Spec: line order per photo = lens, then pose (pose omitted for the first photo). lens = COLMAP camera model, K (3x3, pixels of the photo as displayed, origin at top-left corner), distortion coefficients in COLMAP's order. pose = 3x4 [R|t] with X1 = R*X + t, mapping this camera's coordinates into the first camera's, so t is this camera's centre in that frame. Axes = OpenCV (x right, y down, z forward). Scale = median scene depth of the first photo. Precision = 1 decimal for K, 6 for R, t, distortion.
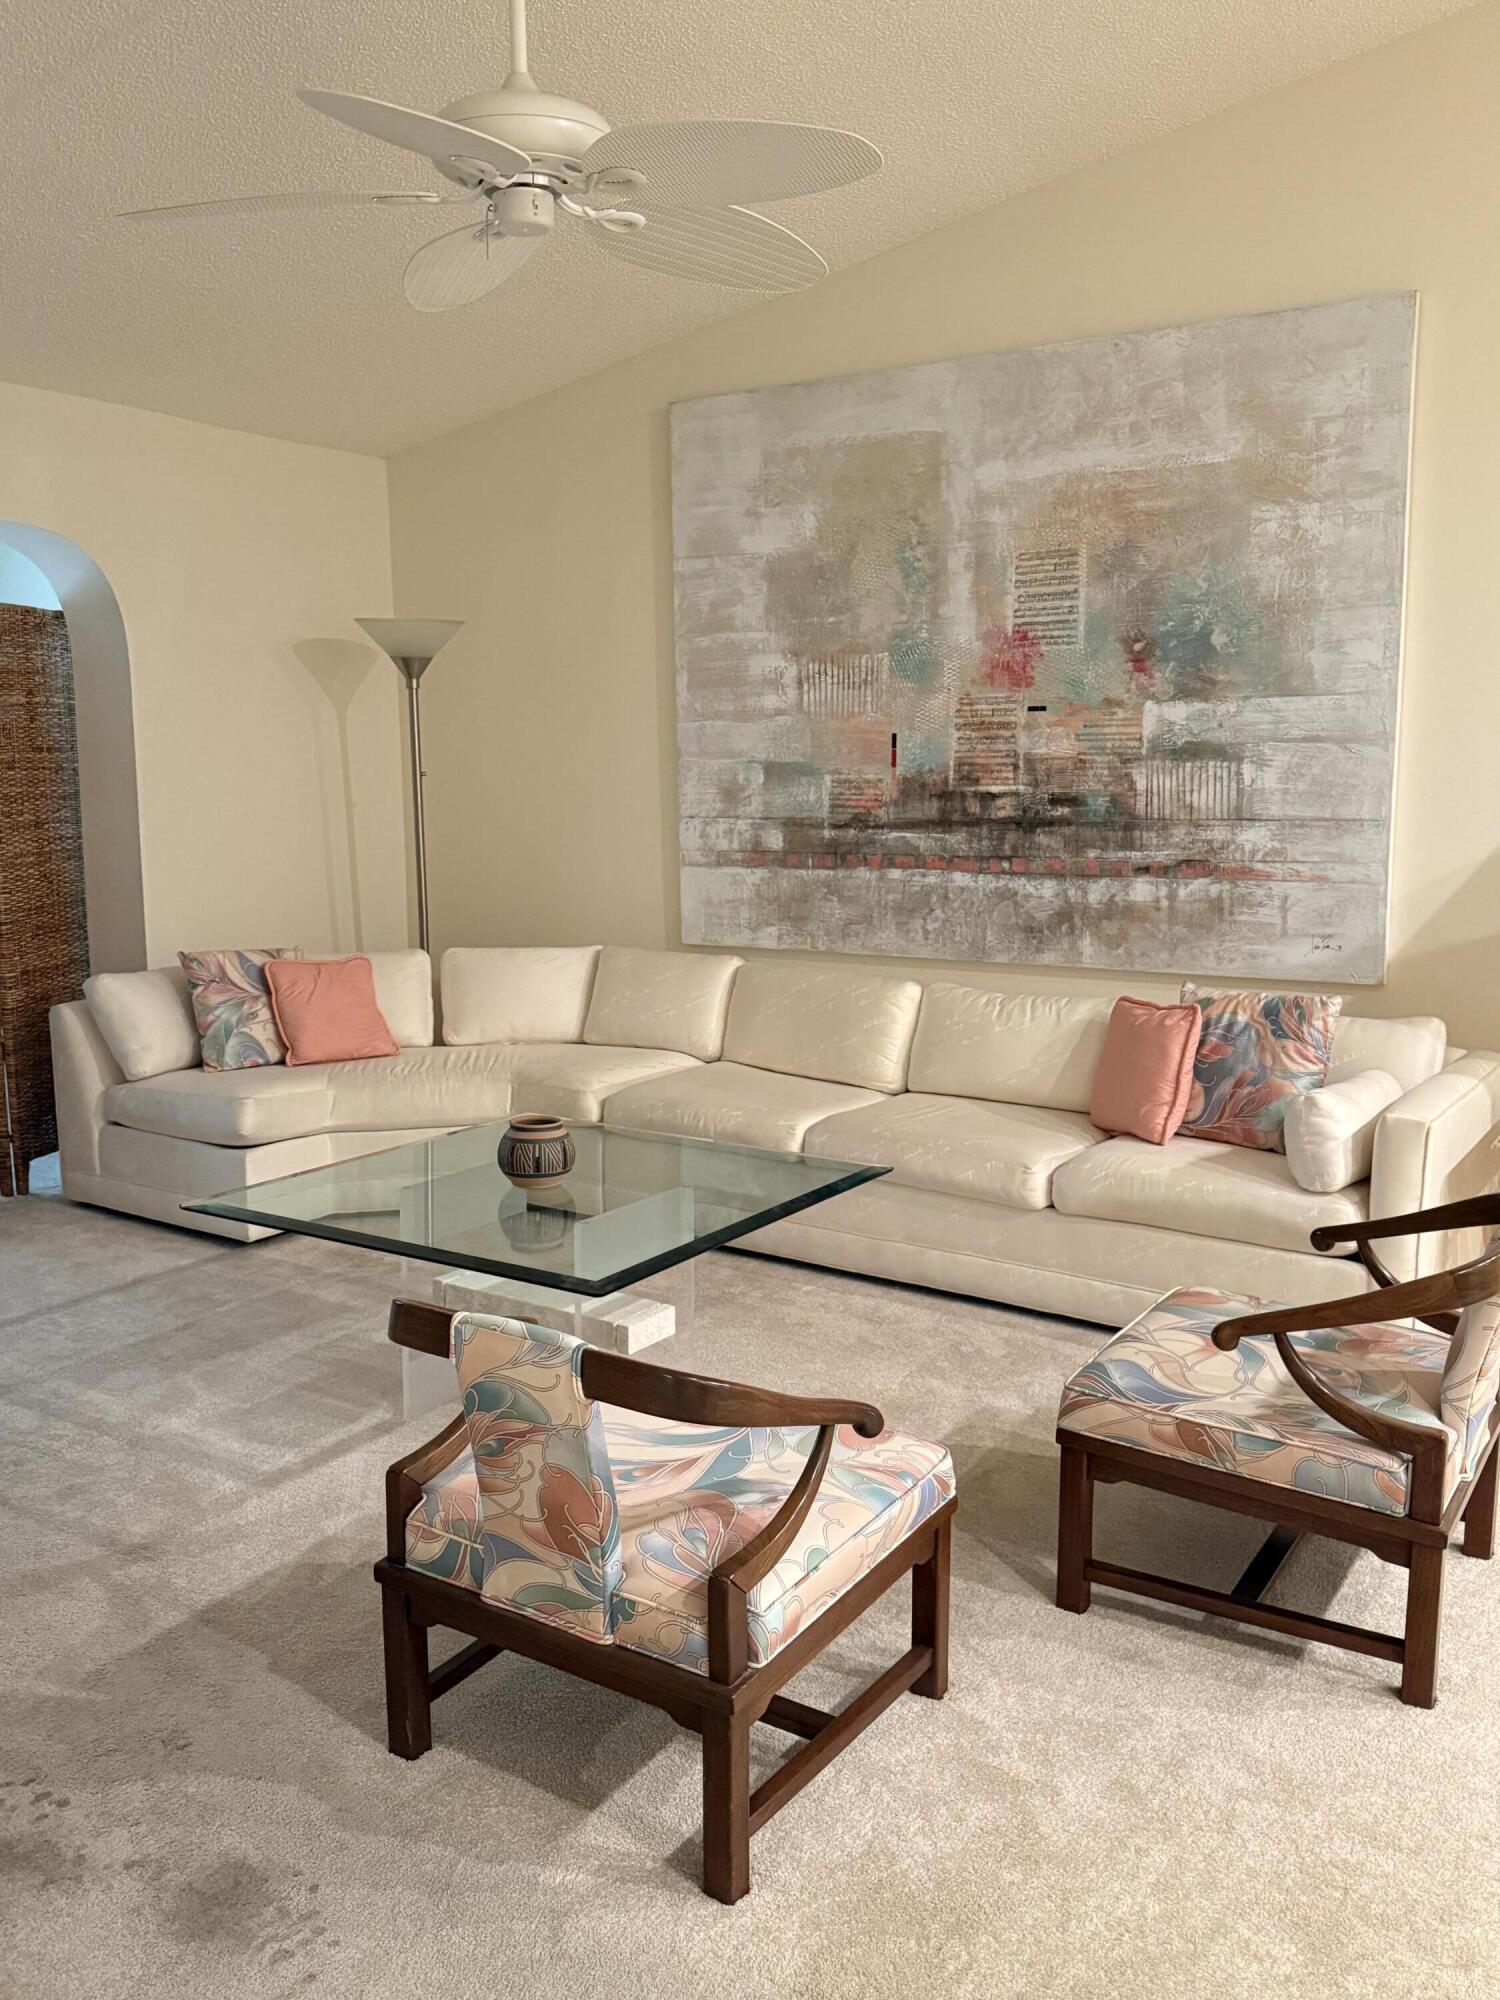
lens RADIAL K [[1619.0, 0, 756.2], [0, 1619.0, 1036.8], [0, 0, 1]] dist [0.106236, -0.055899]
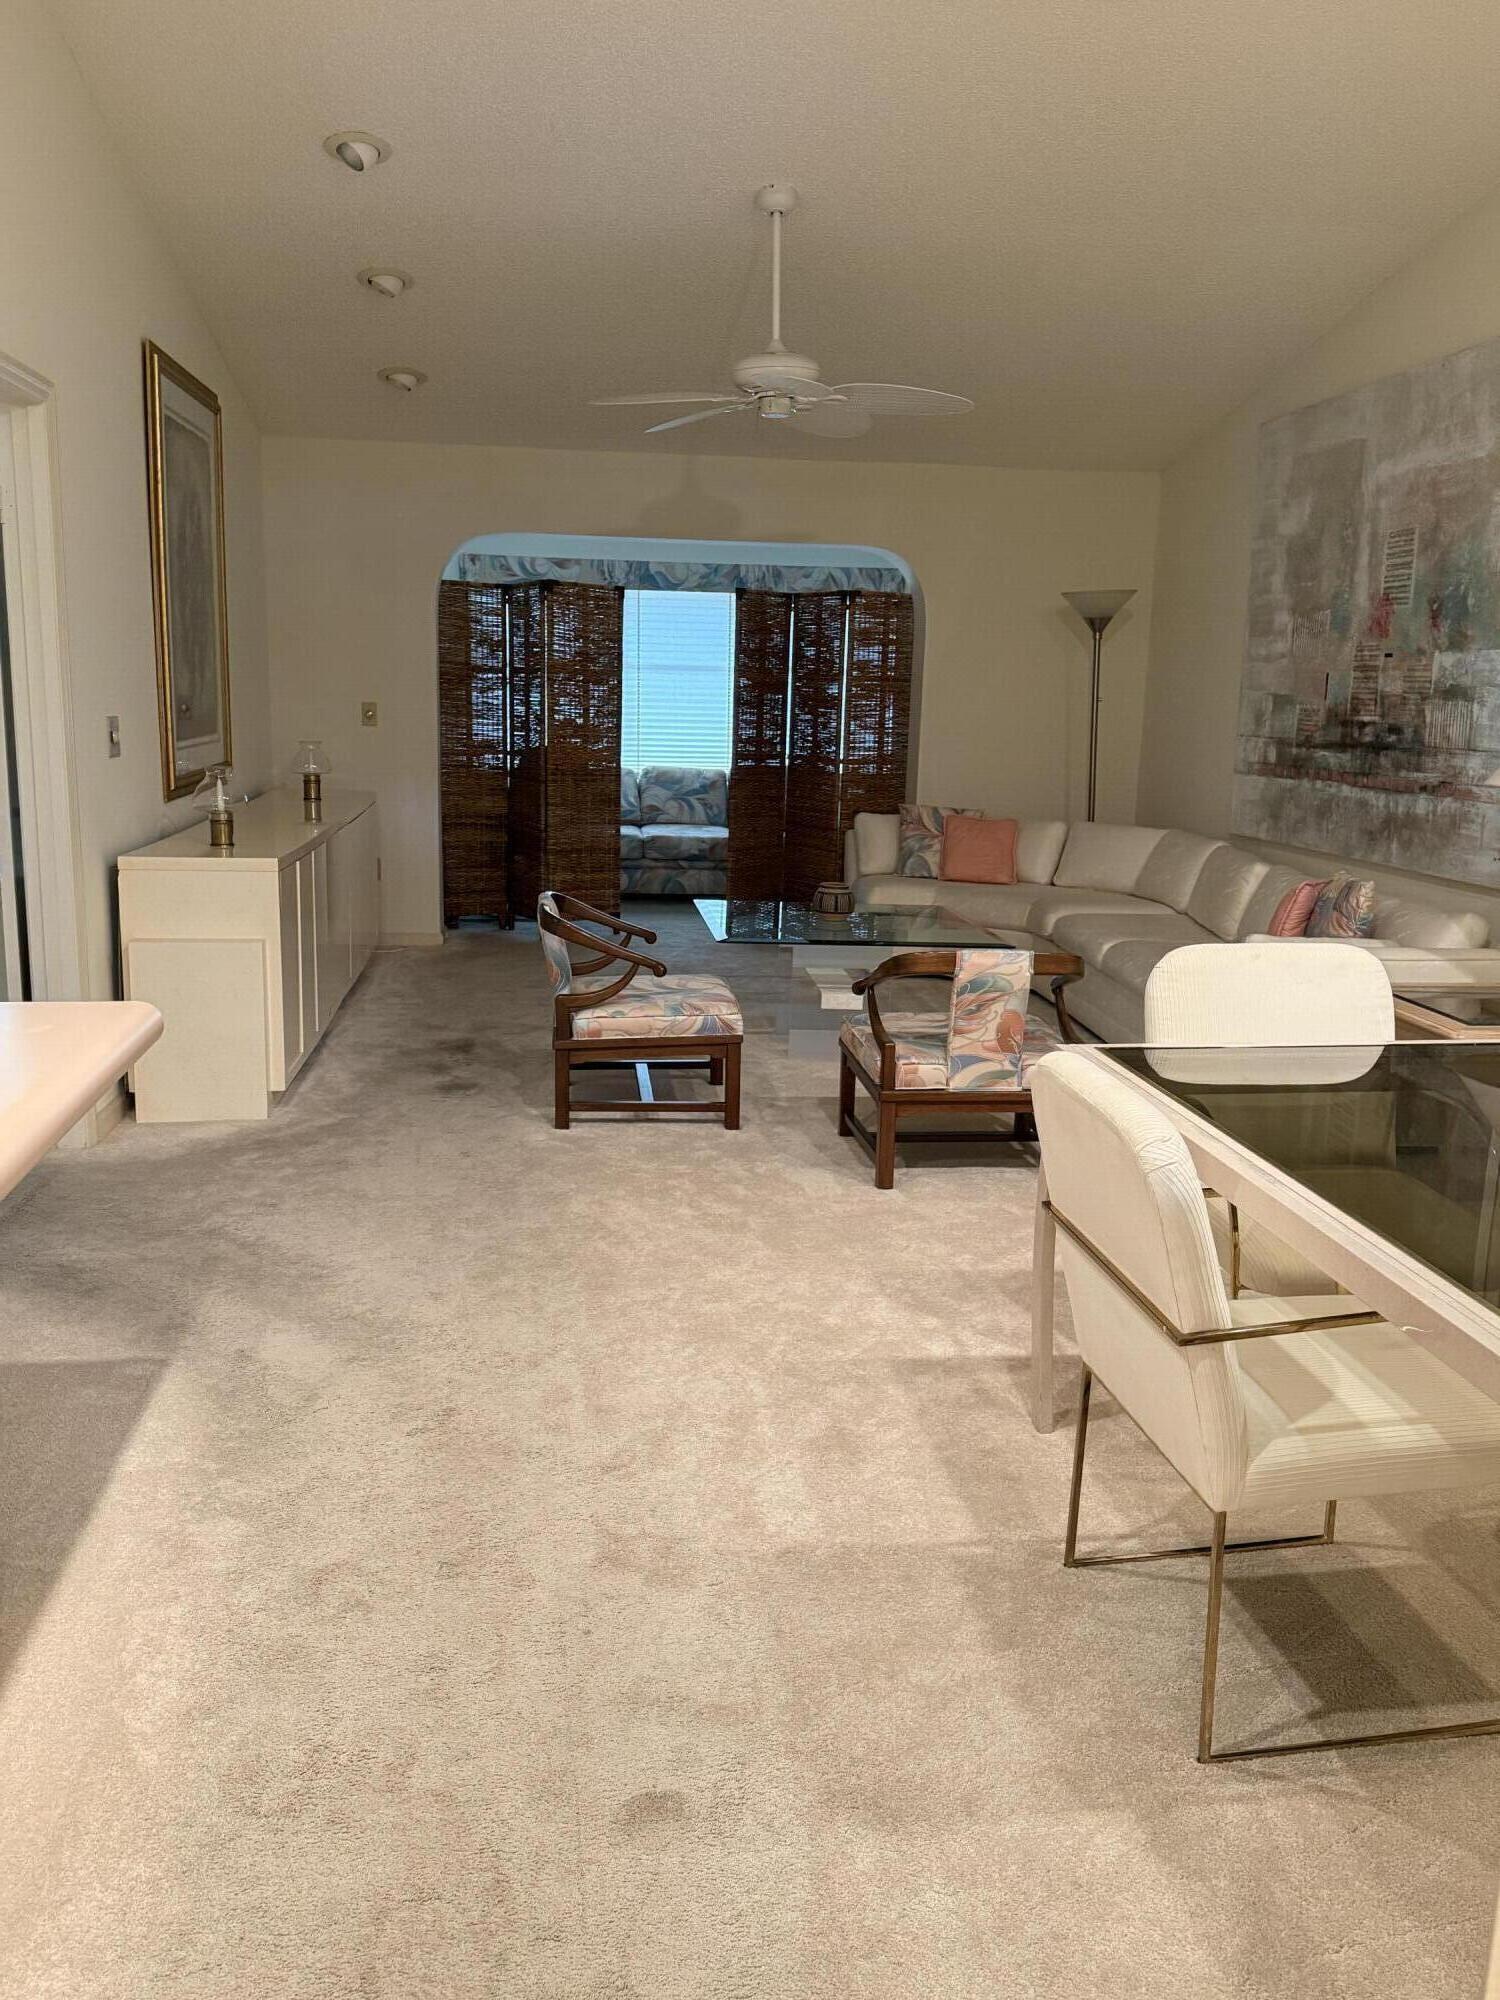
lens RADIAL K [[1619.0, 0, 748.4], [0, 1619.0, 1000.8], [0, 0, 1]] dist [0.106236, -0.055899]
pose [[0.640610, 0.168689, -0.749108, 0.844644], [-0.155041, 0.983893, 0.088974, 0.023066], [0.752051, 0.059145, 0.656446, -0.183955]]
